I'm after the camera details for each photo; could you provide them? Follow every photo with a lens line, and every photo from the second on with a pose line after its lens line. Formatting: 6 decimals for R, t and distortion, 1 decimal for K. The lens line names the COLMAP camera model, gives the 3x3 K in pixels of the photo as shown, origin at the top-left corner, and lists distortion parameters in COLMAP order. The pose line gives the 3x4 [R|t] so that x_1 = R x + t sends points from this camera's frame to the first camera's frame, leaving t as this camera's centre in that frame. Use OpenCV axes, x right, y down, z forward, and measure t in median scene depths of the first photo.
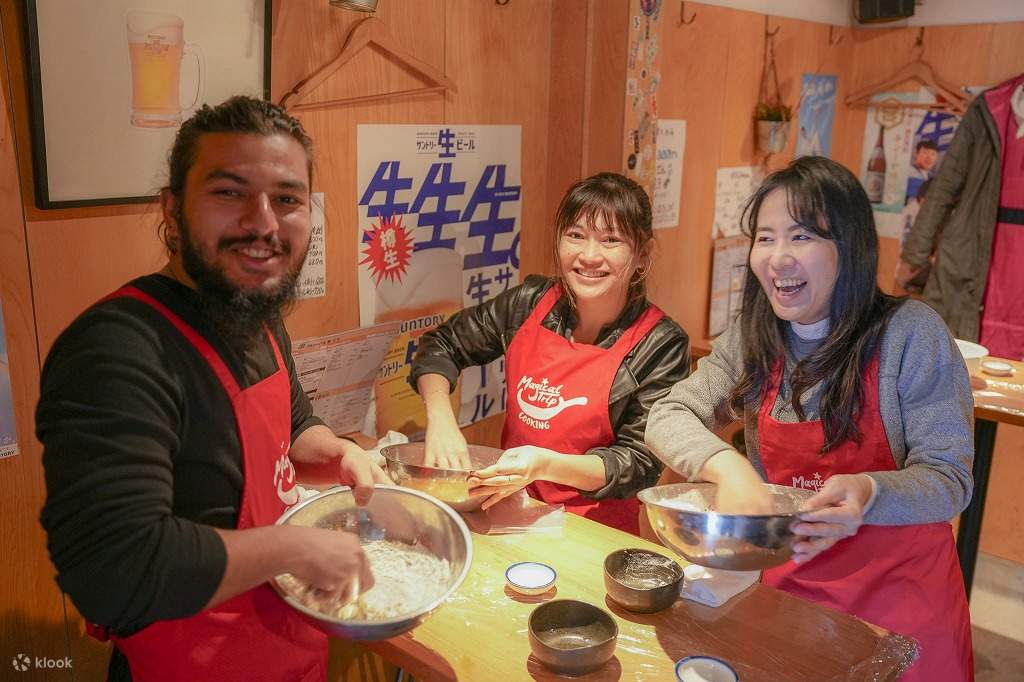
lens RADIAL K [[944.7, 0, 512.0], [0, 944.7, 341.0], [0, 0, 1]] dist [-0.008395, 0.006782]
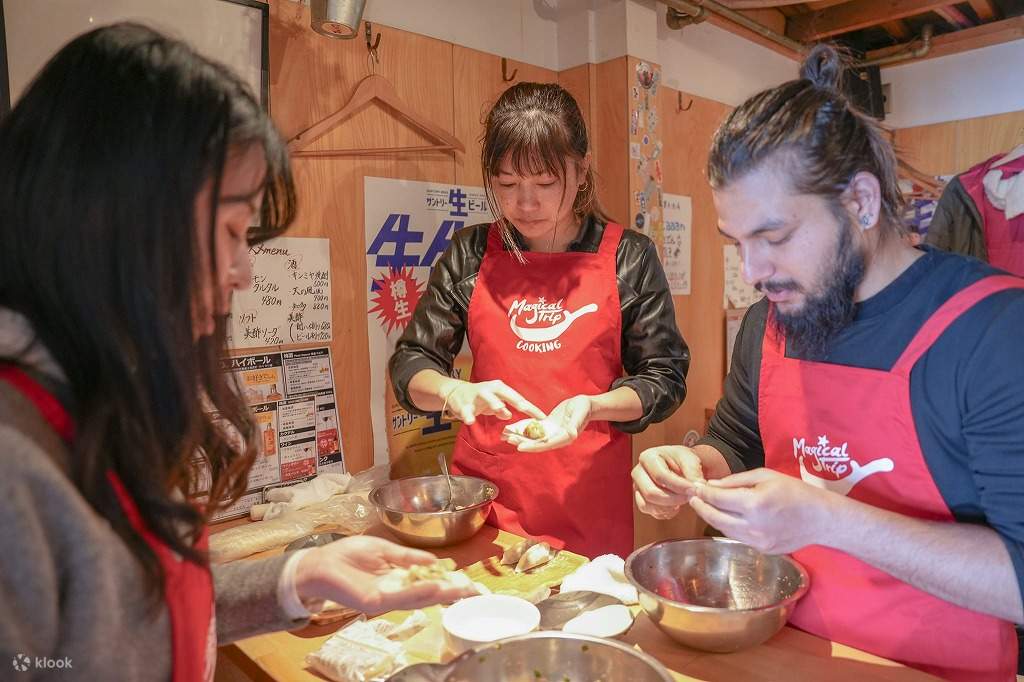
lens RADIAL K [[716.7, 0, 512.0], [0, 716.7, 341.0], [0, 0, 1]] dist [-0.113095, 0.081802]
pose [[0.995740, -0.036778, -0.084557, 0.049782], [0.022803, 0.986747, -0.160657, 0.068189], [0.089346, 0.158045, 0.983382, 0.242292]]
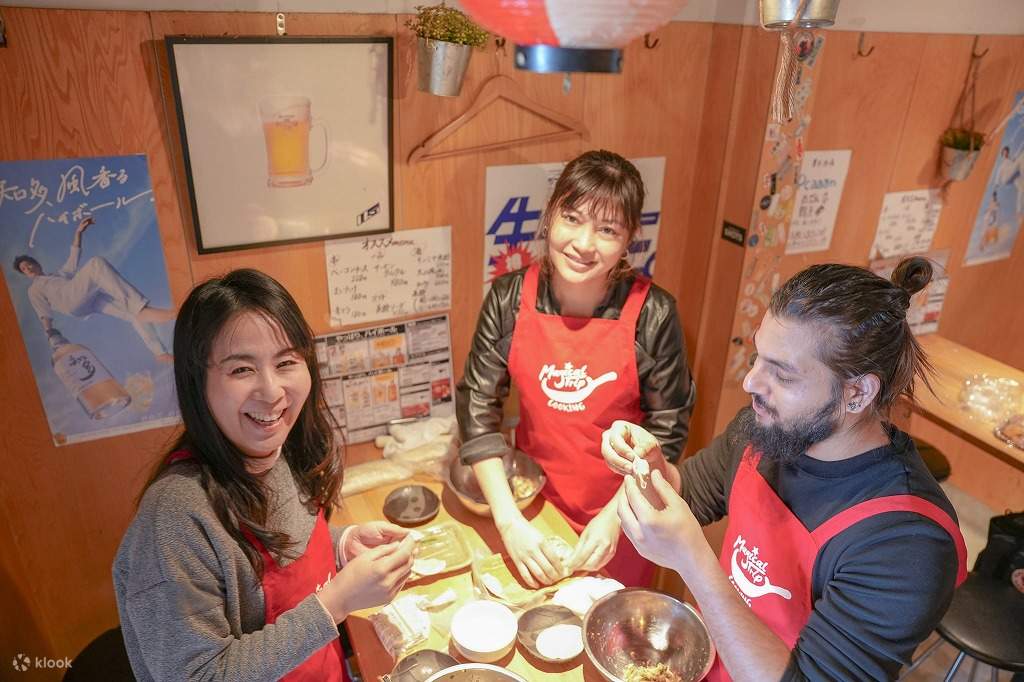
lens RADIAL K [[716.7, 0, 512.0], [0, 716.7, 341.0], [0, 0, 1]] dist [-0.113095, 0.081802]
pose [[0.920179, 0.174520, -0.350446, 0.175905], [-0.105506, 0.972570, 0.207305, -0.180773], [0.377012, -0.153784, 0.913352, 0.171400]]
